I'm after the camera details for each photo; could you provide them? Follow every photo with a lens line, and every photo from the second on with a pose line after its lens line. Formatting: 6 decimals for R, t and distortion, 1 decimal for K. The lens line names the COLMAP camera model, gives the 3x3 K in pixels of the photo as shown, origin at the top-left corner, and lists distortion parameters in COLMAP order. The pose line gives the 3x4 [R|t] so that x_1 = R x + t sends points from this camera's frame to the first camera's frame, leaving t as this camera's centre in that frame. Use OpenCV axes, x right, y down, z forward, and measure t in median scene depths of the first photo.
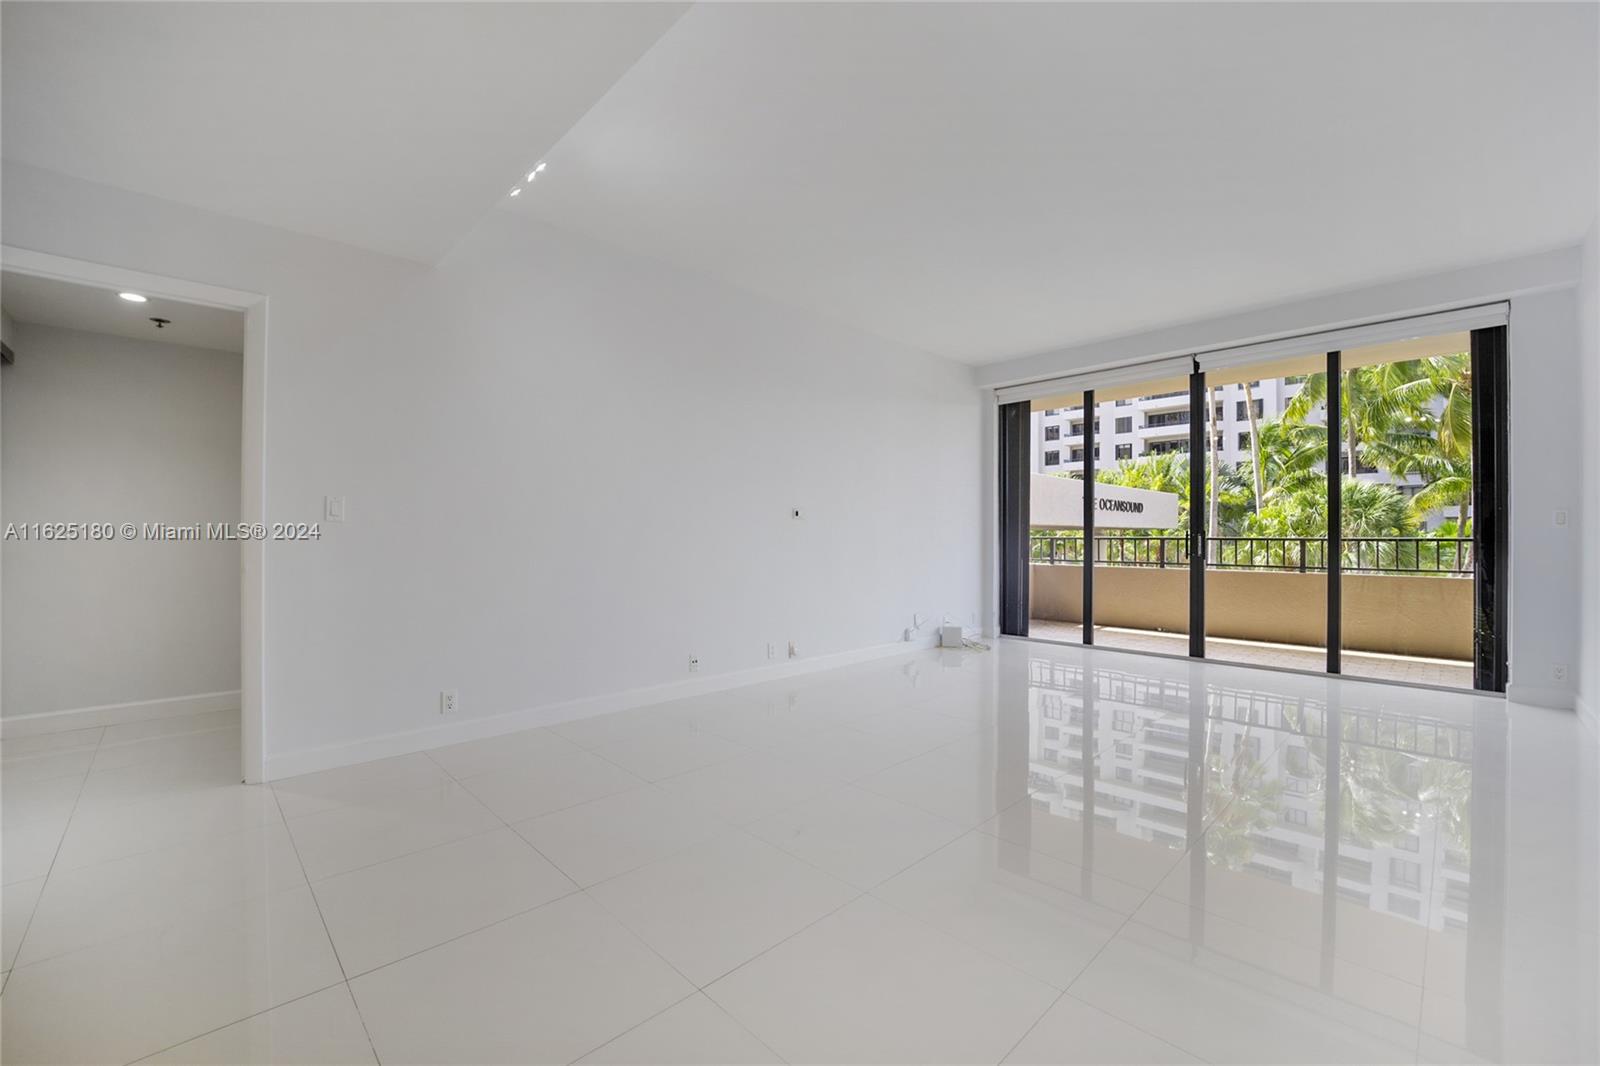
lens RADIAL K [[654.3, 0, 806.9], [0, 654.3, 549.3], [0, 0, 1]] dist [-0.022997, 0.001719]
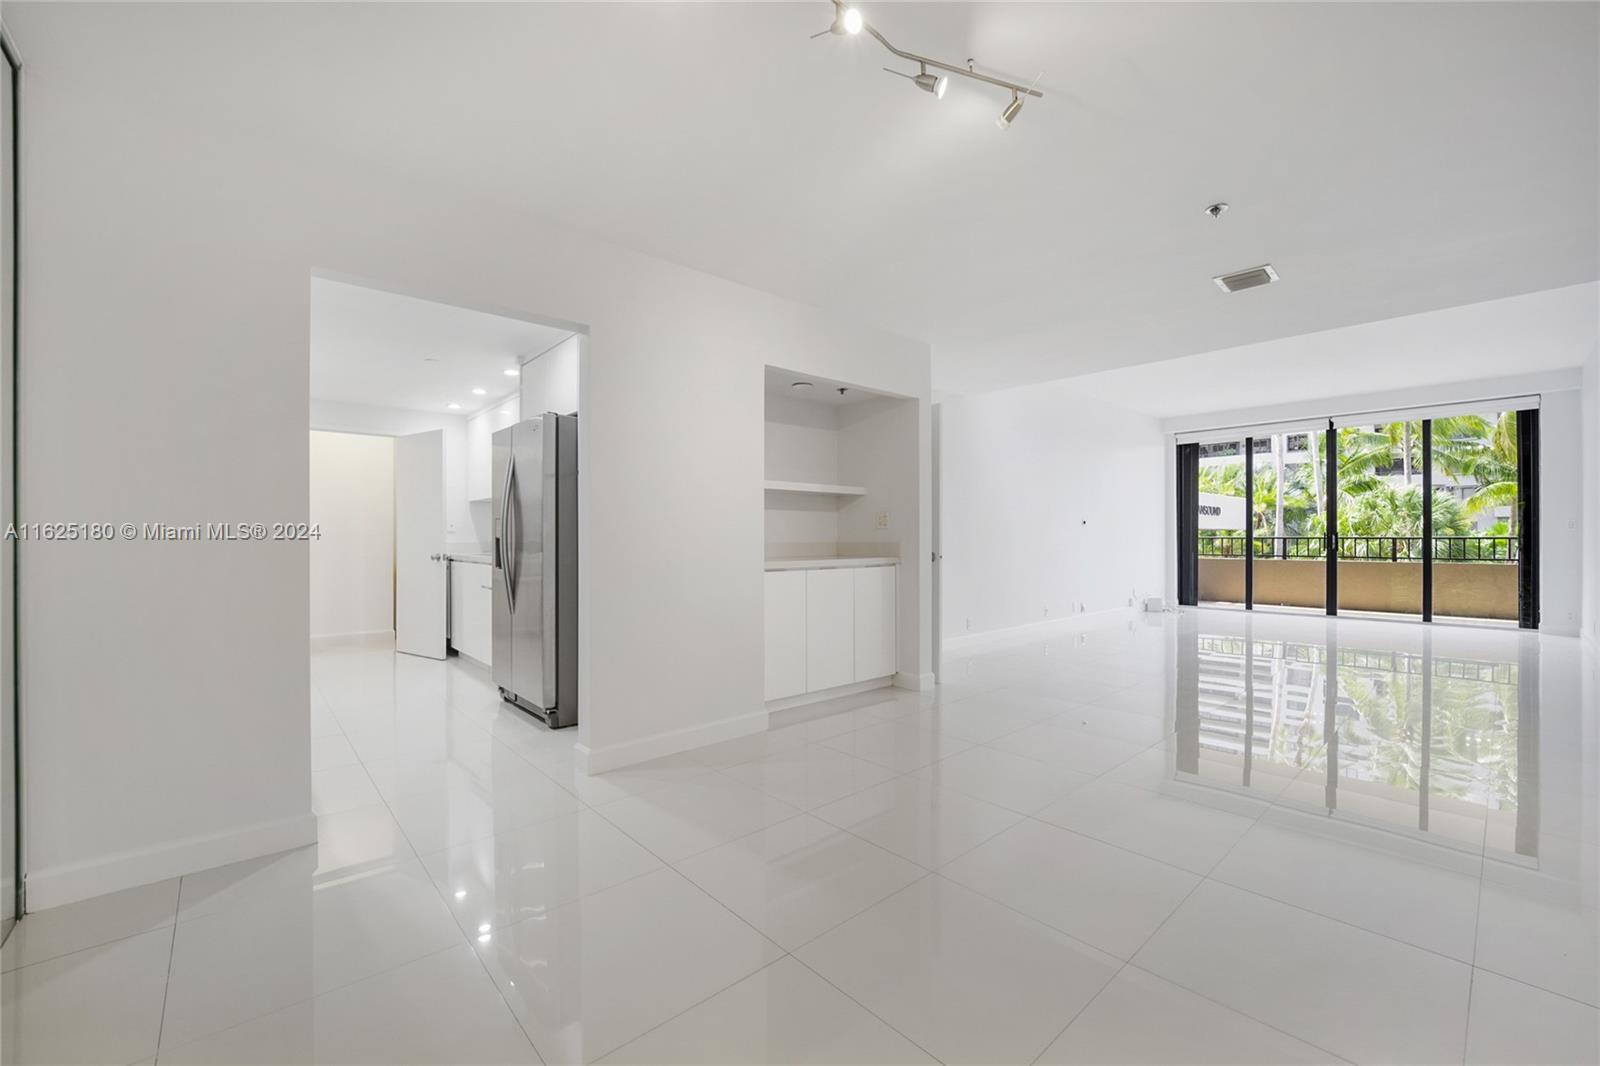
lens RADIAL K [[654.3, 0, 808.2], [0, 654.3, 550.2], [0, 0, 1]] dist [-0.022997, 0.001719]
pose [[0.999233, -0.002984, -0.039033, -0.457996], [0.002925, 0.999994, -0.001574, 0.010121], [0.039037, 0.001459, 0.999237, -0.453052]]
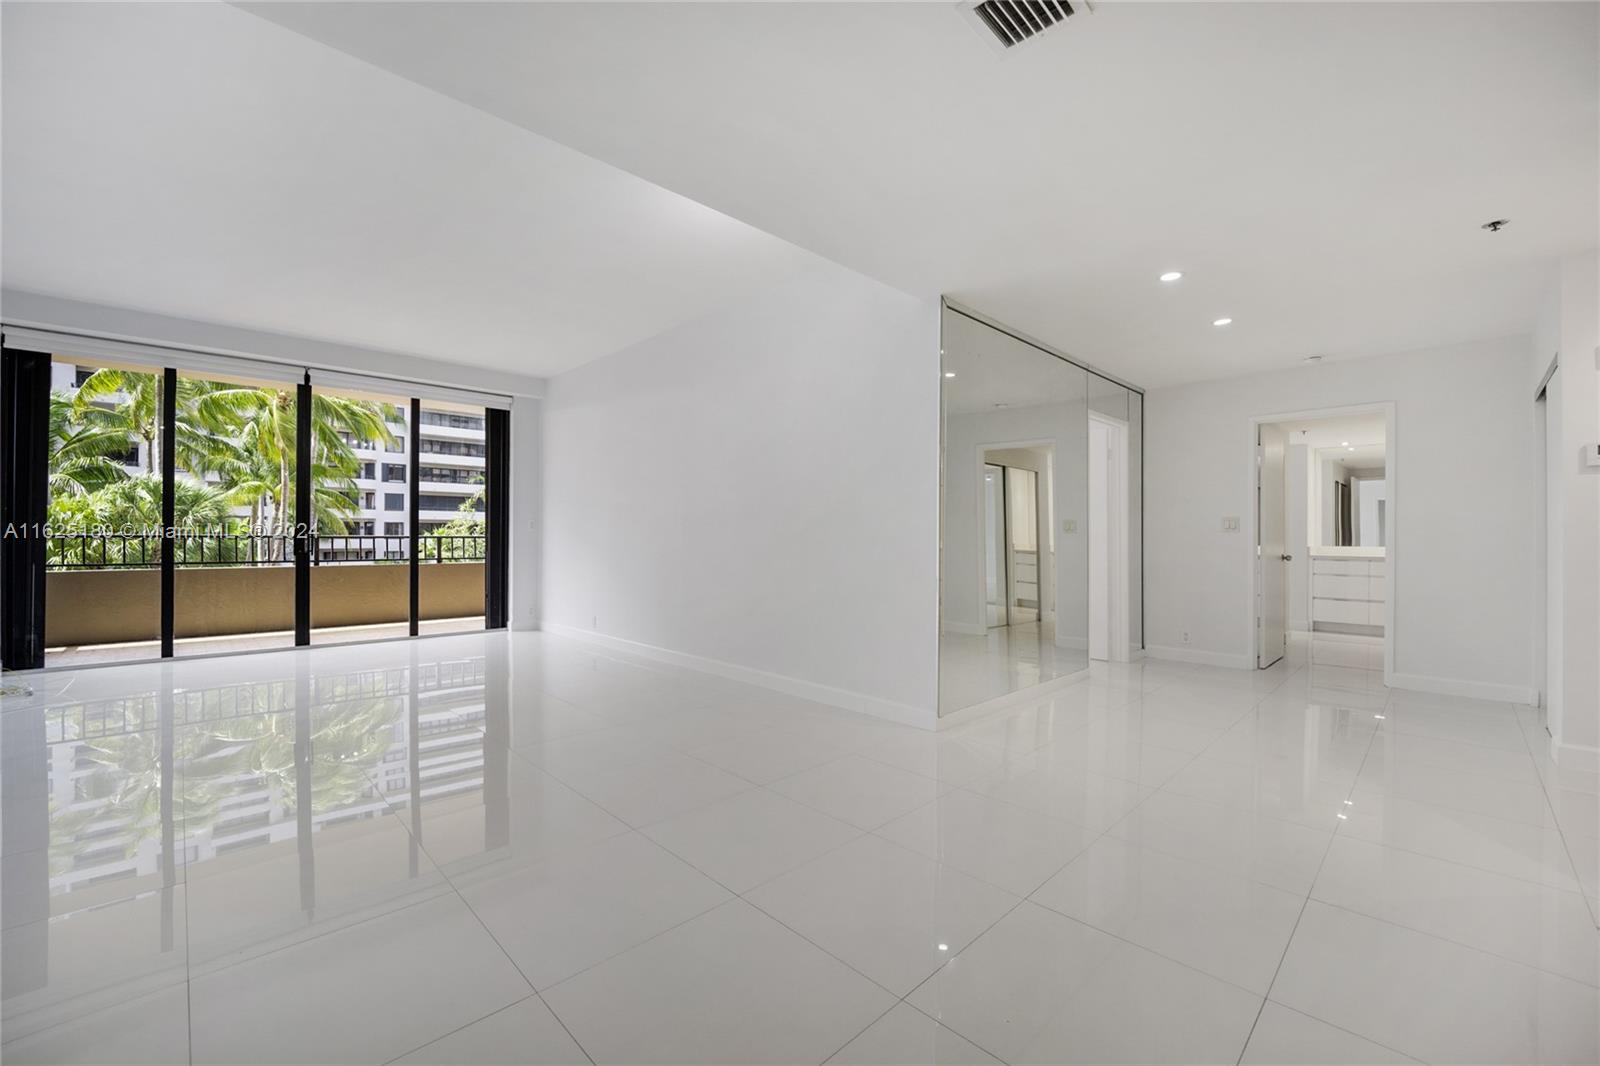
lens RADIAL K [[654.3, 0, 805.2], [0, 654.3, 527.9], [0, 0, 1]] dist [-0.022997, 0.001719]
pose [[0.007031, 0.012629, 0.999896, -0.385070], [0.016603, 0.999781, -0.012744, -0.001520], [-0.999837, 0.016691, 0.006820, 0.120013]]
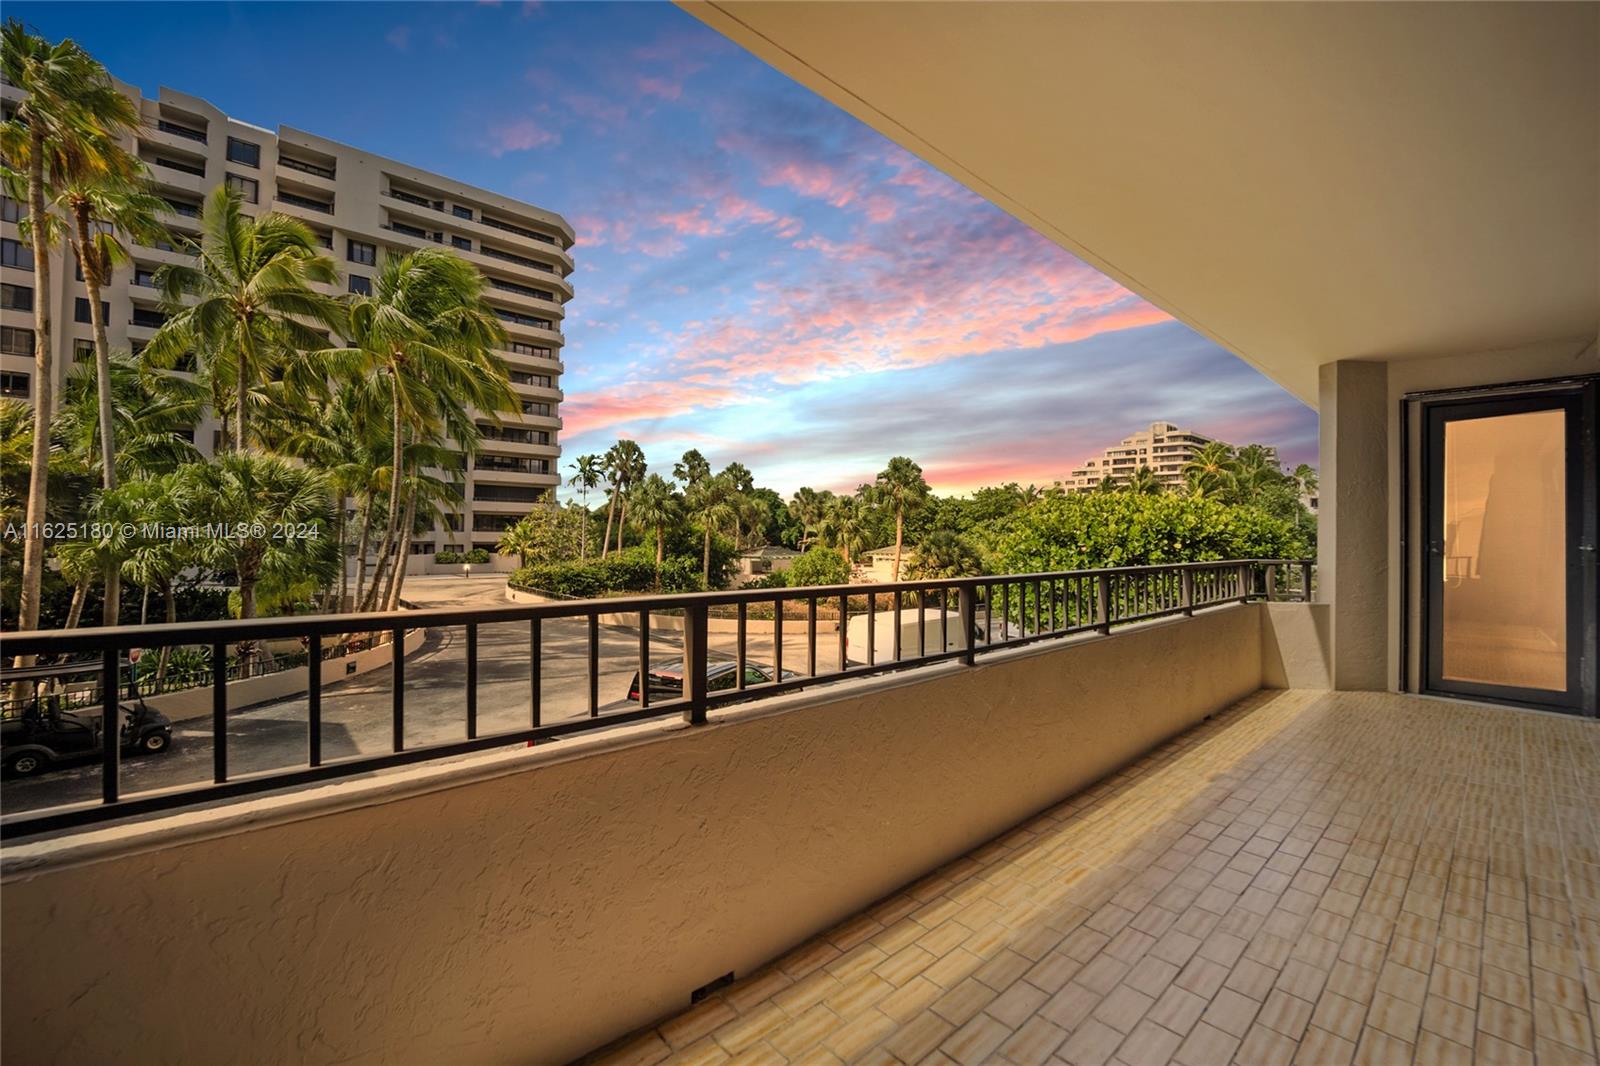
lens RADIAL K [[654.3, 0, 795.0], [0, 654.3, 526.0], [0, 0, 1]] dist [-0.022997, 0.001719]
pose [[0.053291, 0.006809, 0.998556, 0.381846], [0.002876, 0.999972, -0.006972, -0.050783], [-0.998575, 0.003243, 0.053270, 1.094564]]
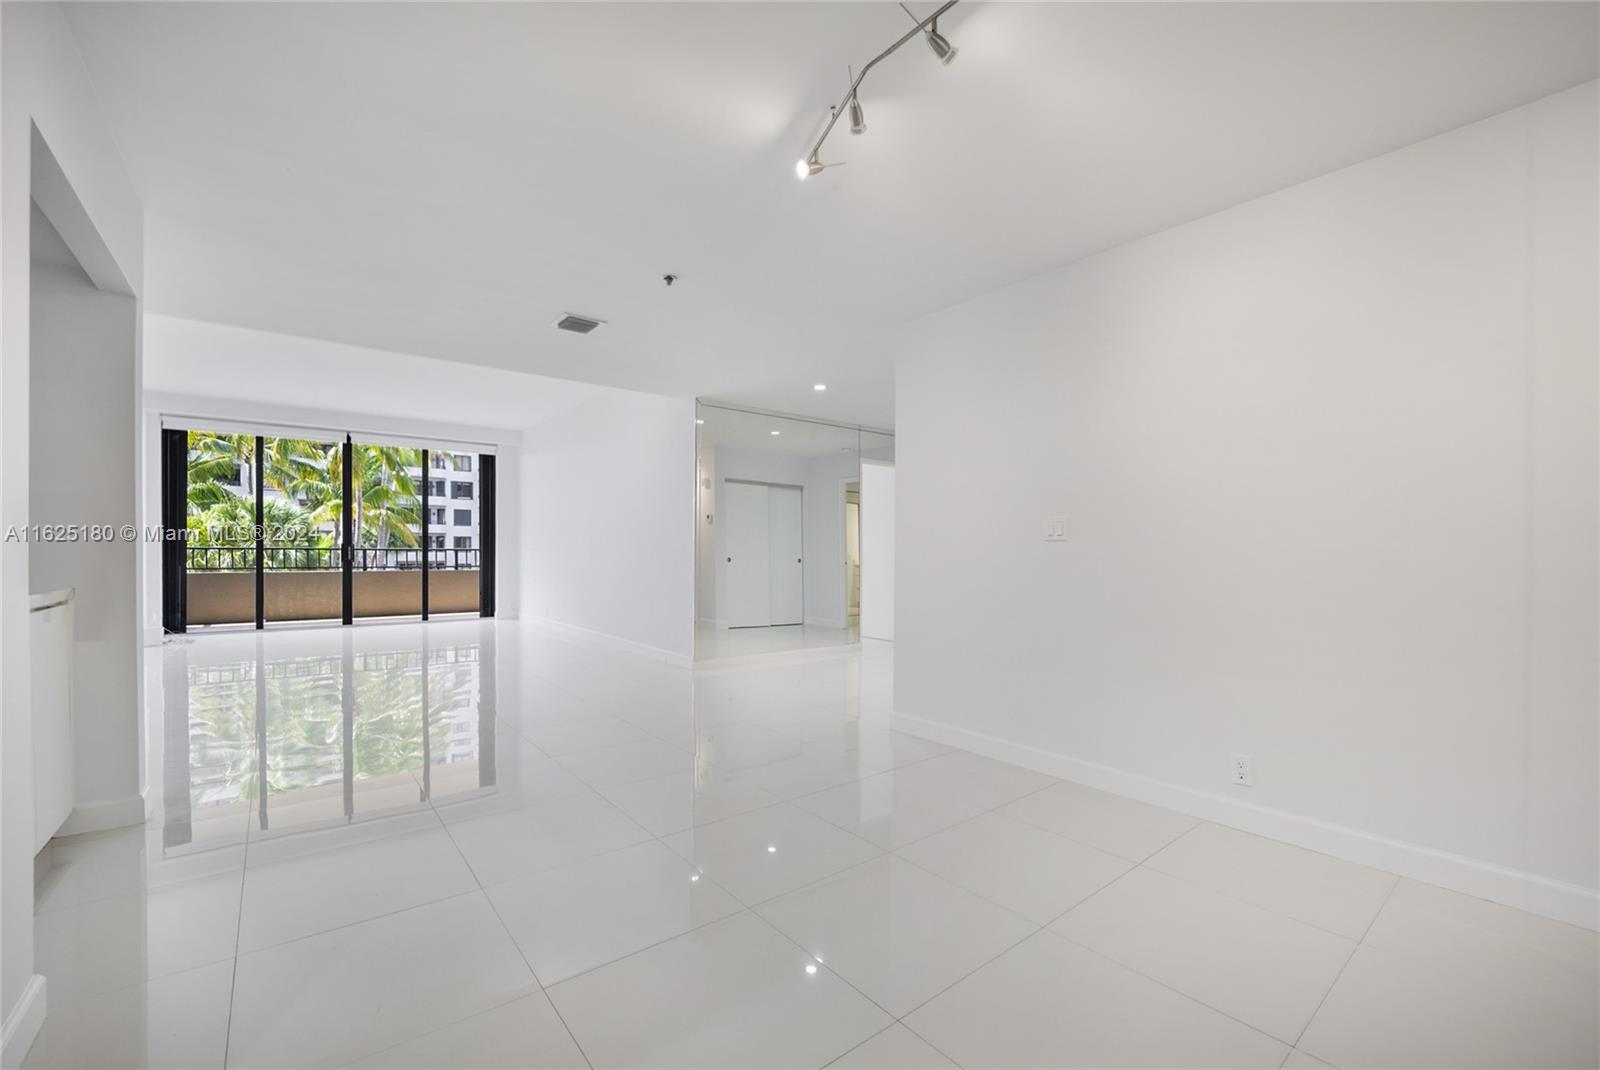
lens RADIAL K [[654.3, 0, 807.3], [0, 654.3, 535.9], [0, 0, 1]] dist [-0.022997, 0.001719]
pose [[0.091324, 0.020799, 0.995604, -0.683564], [0.015680, 0.999628, -0.022322, 0.004468], [-0.995698, 0.017649, 0.090964, -0.199160]]
